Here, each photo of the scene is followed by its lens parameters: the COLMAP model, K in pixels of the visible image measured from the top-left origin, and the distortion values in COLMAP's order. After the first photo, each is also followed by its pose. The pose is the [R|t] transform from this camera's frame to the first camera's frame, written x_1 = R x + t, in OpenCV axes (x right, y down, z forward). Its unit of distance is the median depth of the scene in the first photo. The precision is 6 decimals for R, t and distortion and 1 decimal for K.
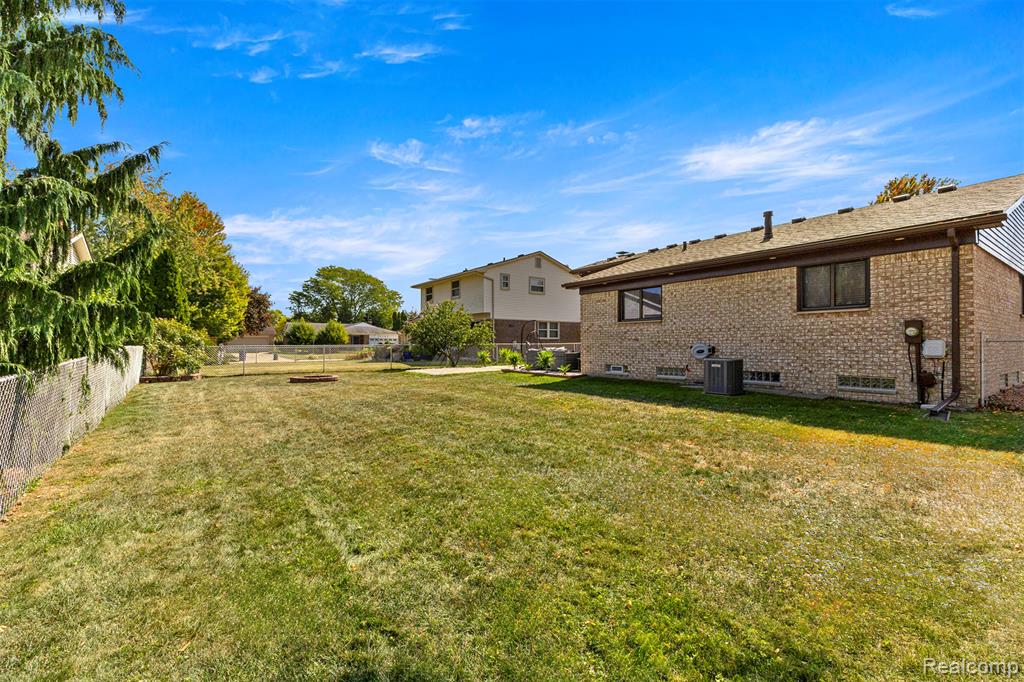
lens RADIAL K [[447.6, 0, 506.0], [0, 447.6, 340.2], [0, 0, 1]] dist [0.011777, -0.001525]
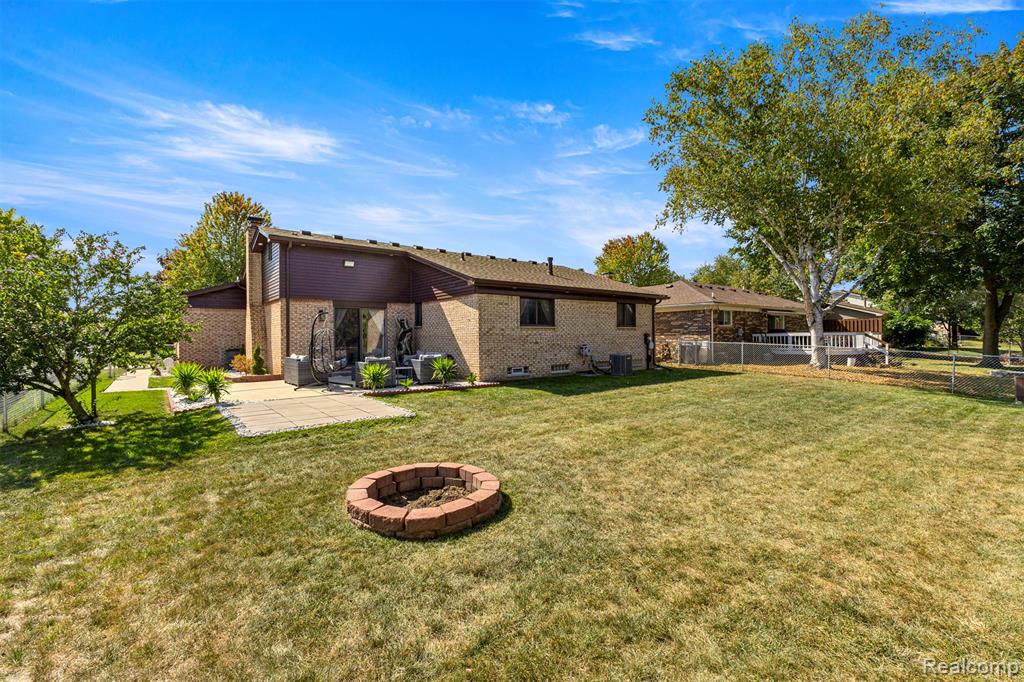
lens RADIAL K [[447.6, 0, 514.9], [0, 447.6, 327.0], [0, 0, 1]] dist [0.011777, -0.001525]
pose [[-0.076342, 0.024236, 0.996787, -1.013350], [-0.000478, 0.999704, -0.024344, -0.016025], [-0.997082, -0.002335, -0.076308, 1.381496]]
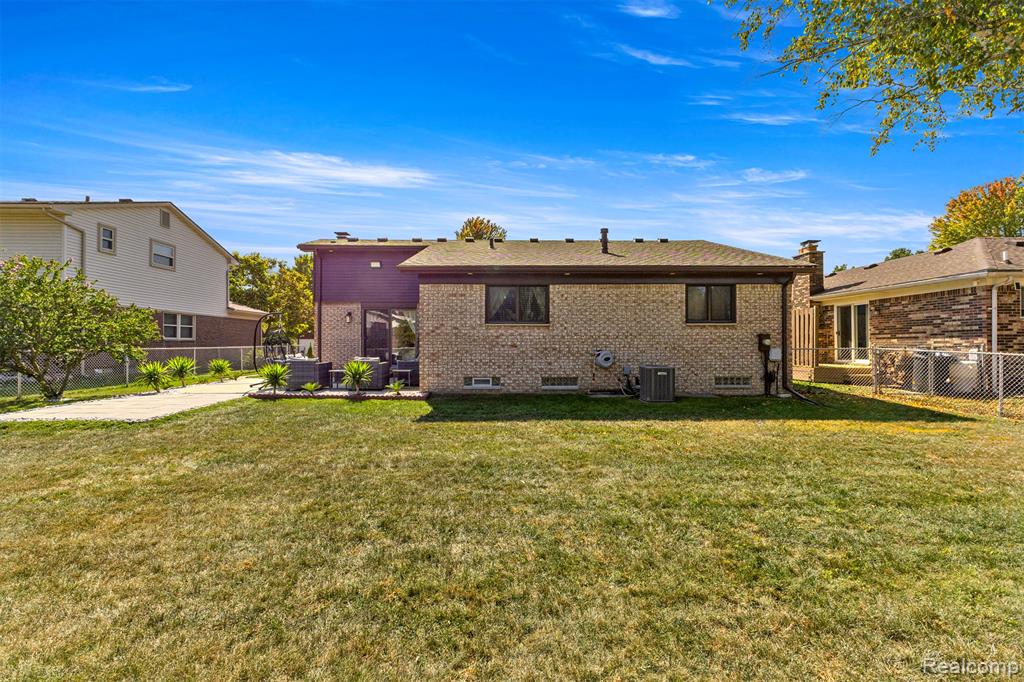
lens RADIAL K [[447.6, 0, 515.1], [0, 447.6, 335.6], [0, 0, 1]] dist [0.011777, -0.001525]
pose [[0.557102, 0.017496, 0.830259, -0.489730], [-0.008300, 0.999845, -0.015501, -0.008800], [-0.830402, 0.001744, 0.557162, 0.642991]]
